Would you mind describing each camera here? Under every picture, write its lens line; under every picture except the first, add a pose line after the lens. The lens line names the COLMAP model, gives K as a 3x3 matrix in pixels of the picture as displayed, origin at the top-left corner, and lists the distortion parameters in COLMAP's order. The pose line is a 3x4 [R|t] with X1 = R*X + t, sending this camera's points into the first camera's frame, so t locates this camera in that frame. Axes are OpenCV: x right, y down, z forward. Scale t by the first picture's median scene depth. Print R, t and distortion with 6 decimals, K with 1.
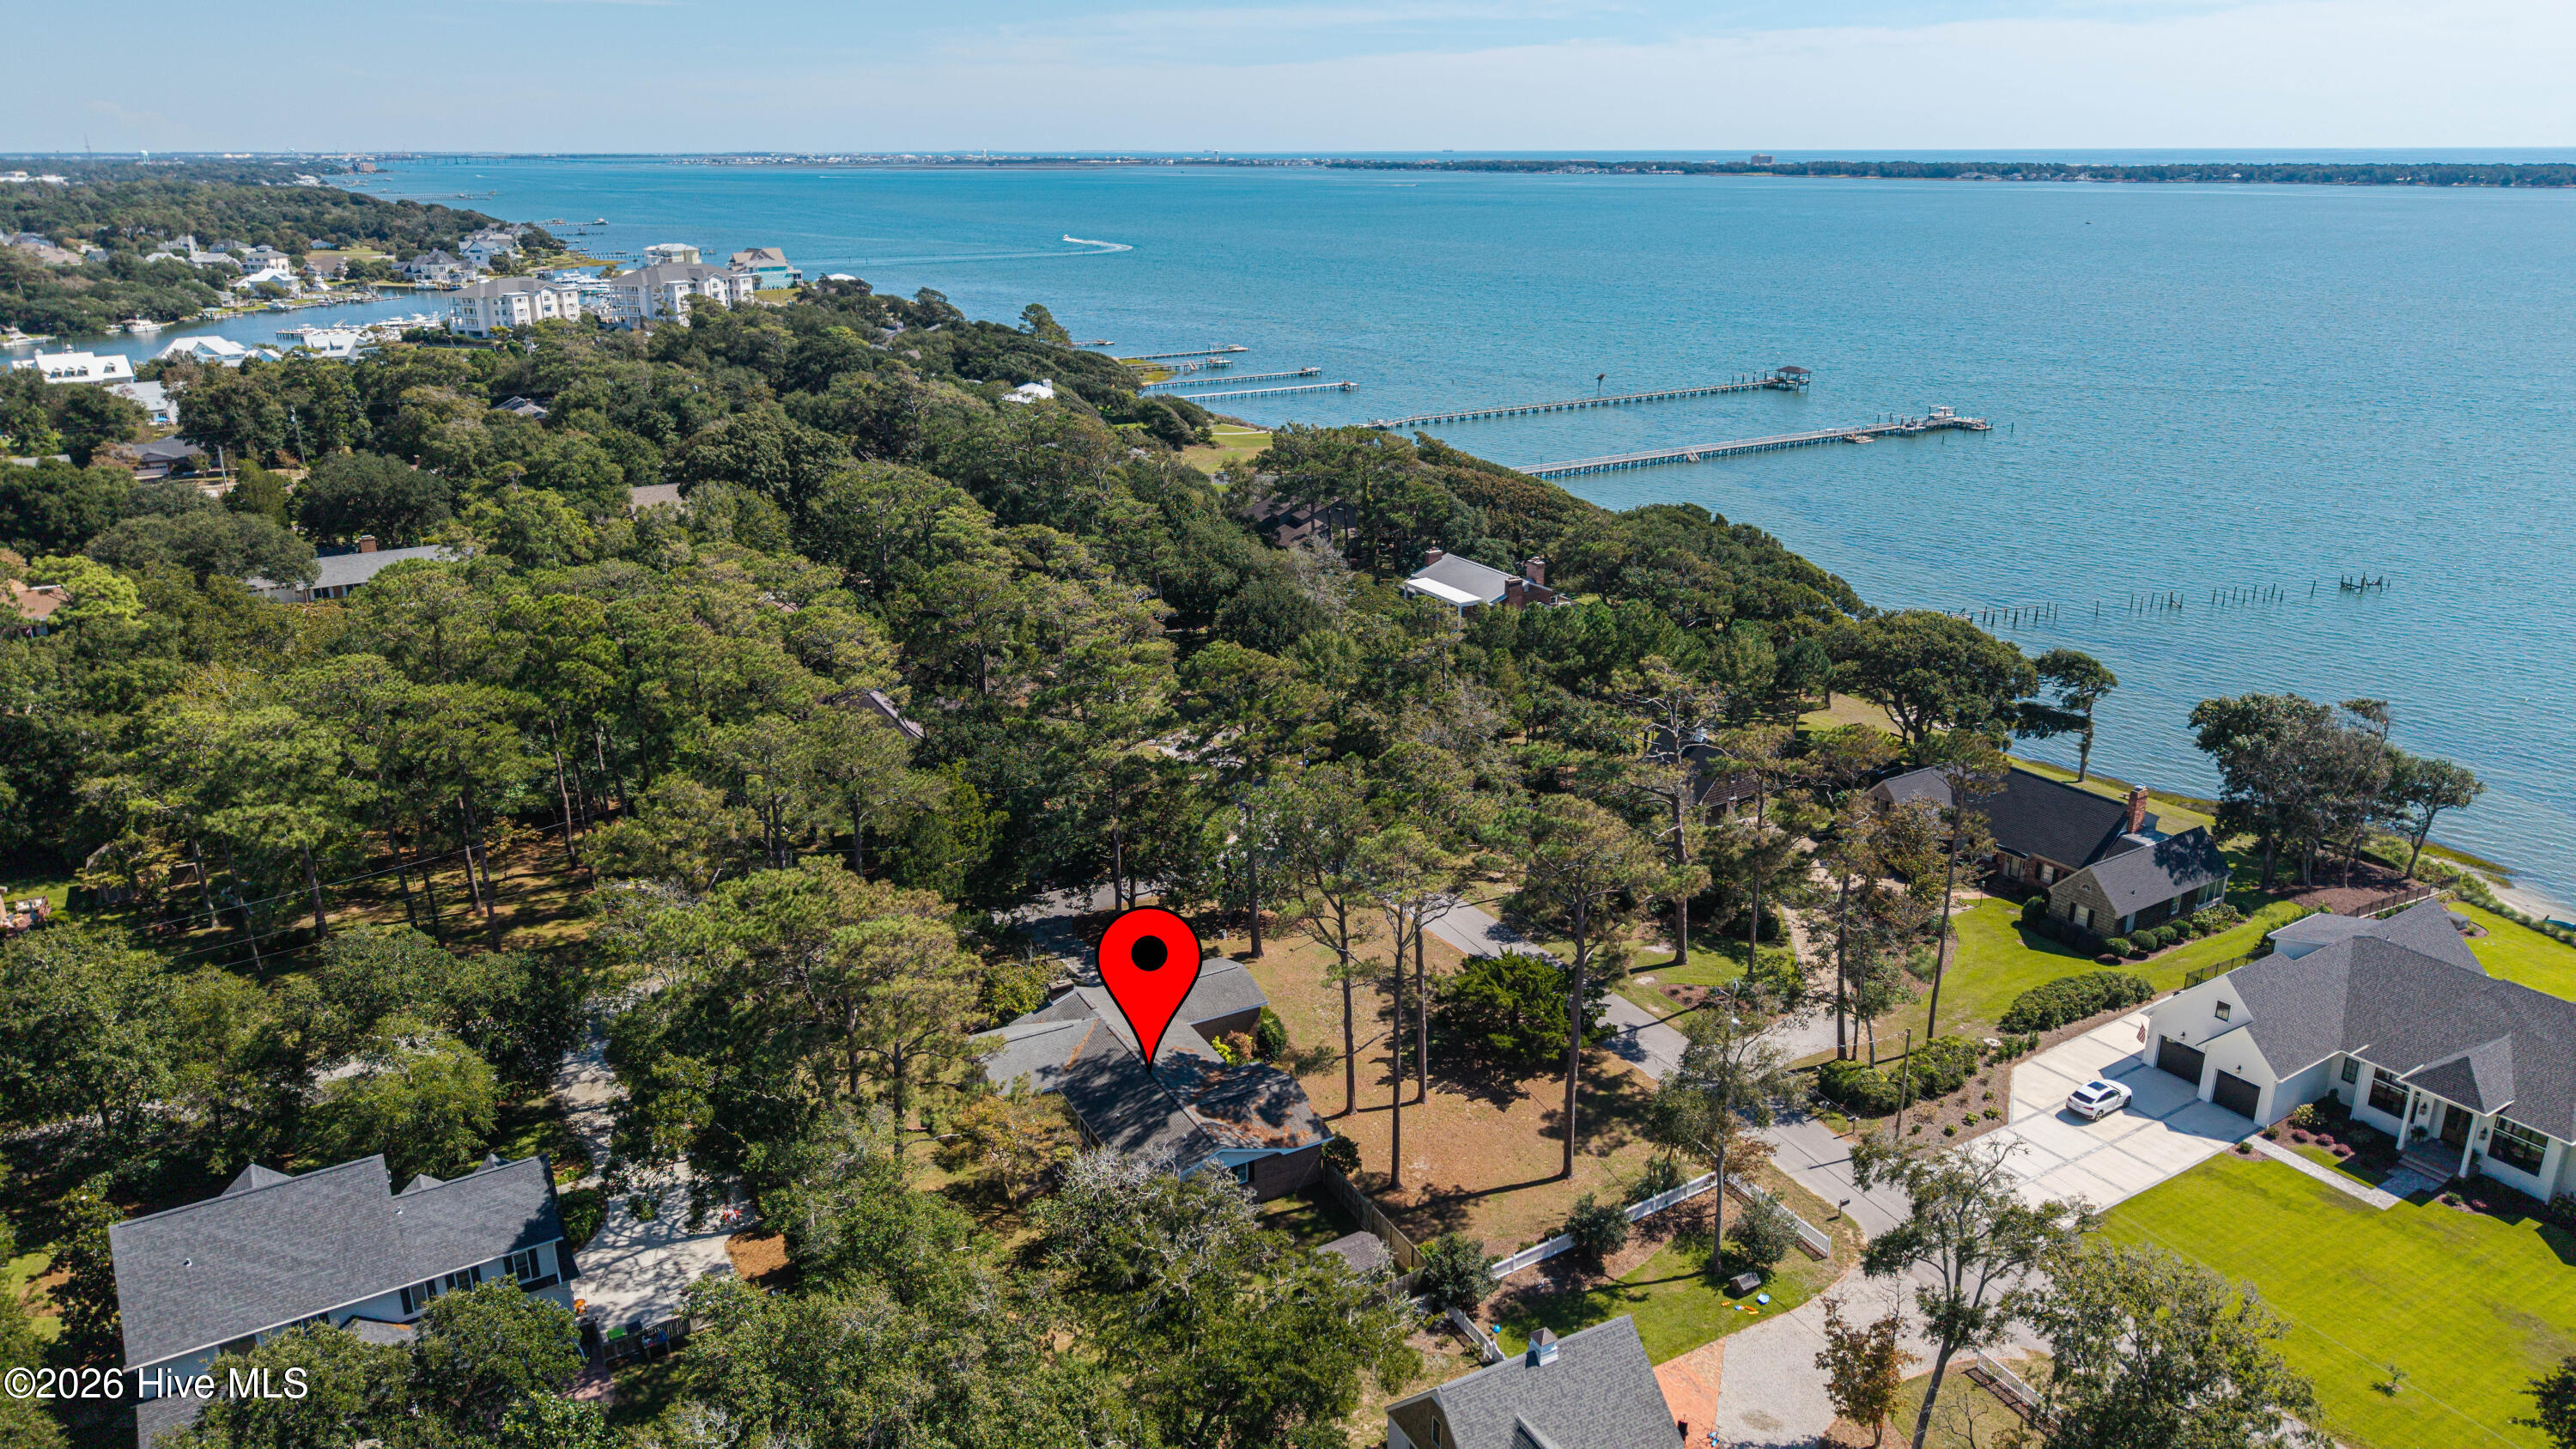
lens RADIAL K [[1801.6, 0, 1362.1], [0, 1801.6, 778.2], [0, 0, 1]] dist [0.042386, -0.062635]
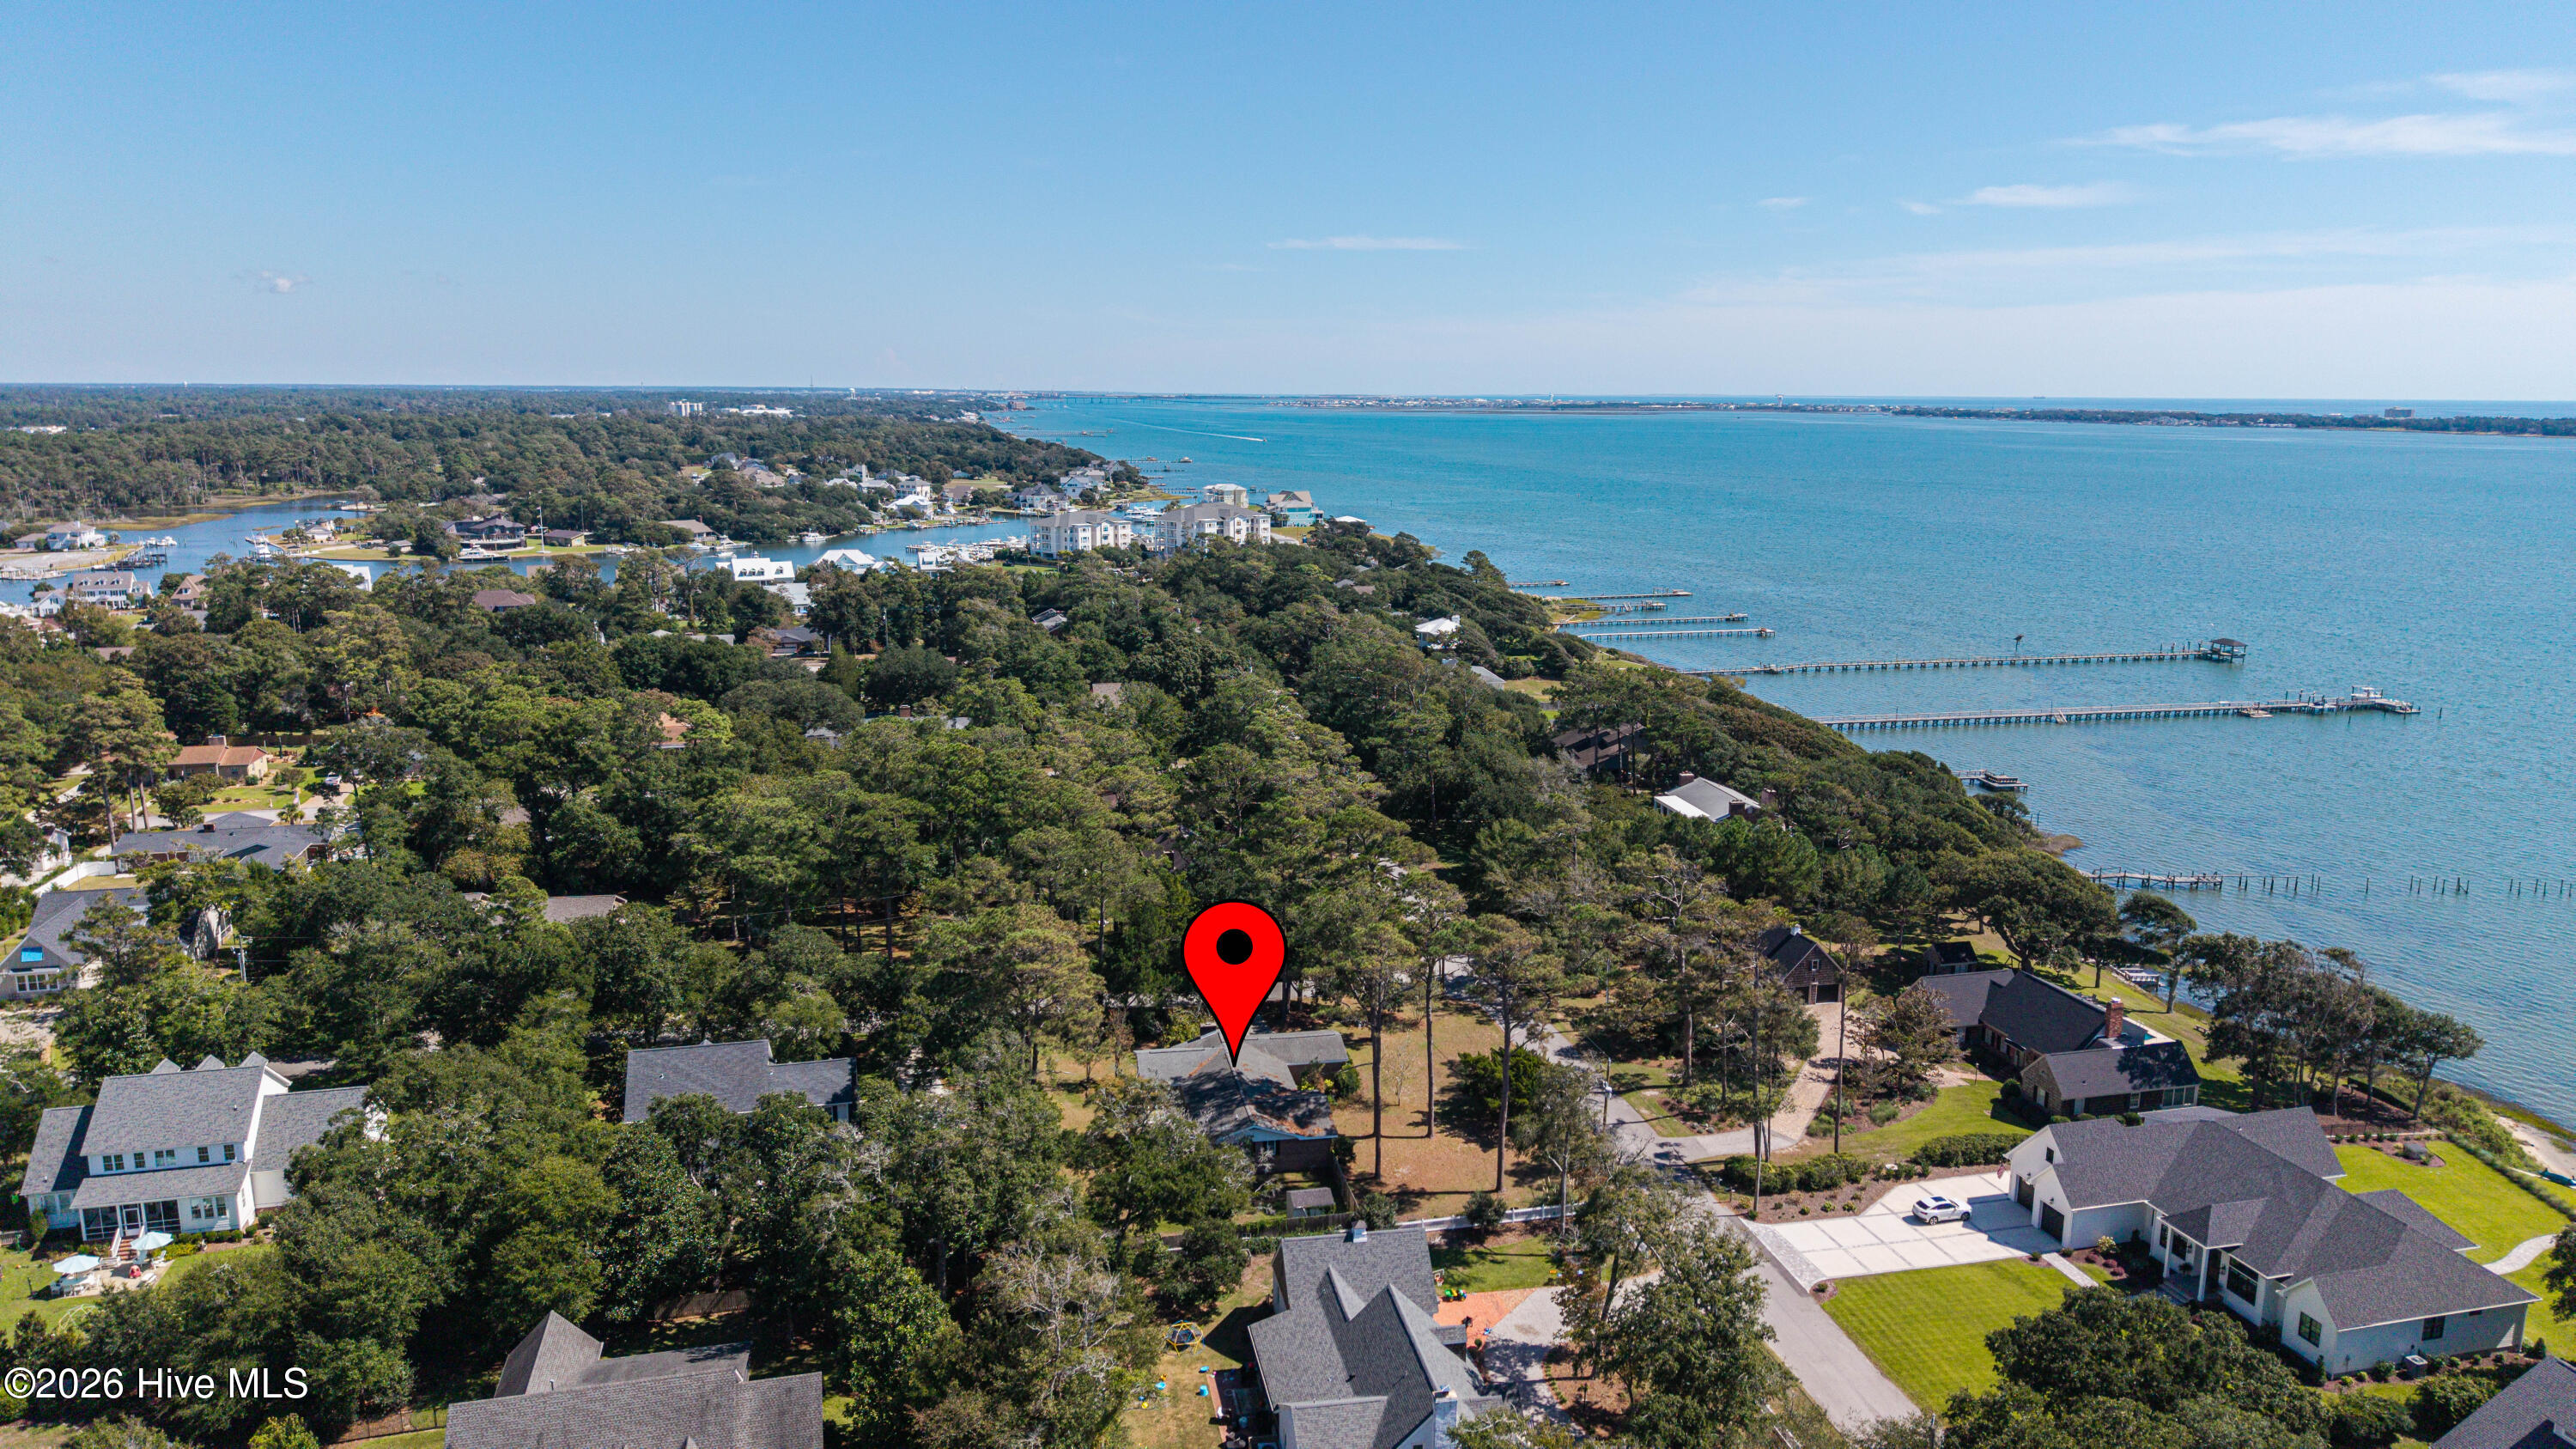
lens RADIAL K [[1752.1, 0, 1270.3], [0, 1752.1, 731.7], [0, 0, 1]] dist [0.022936, -0.004795]
pose [[0.945585, 0.070596, -0.317625, 0.126053], [-0.117182, 0.984562, -0.130023, 0.023331], [0.303542, 0.160168, 0.939259, -0.141455]]
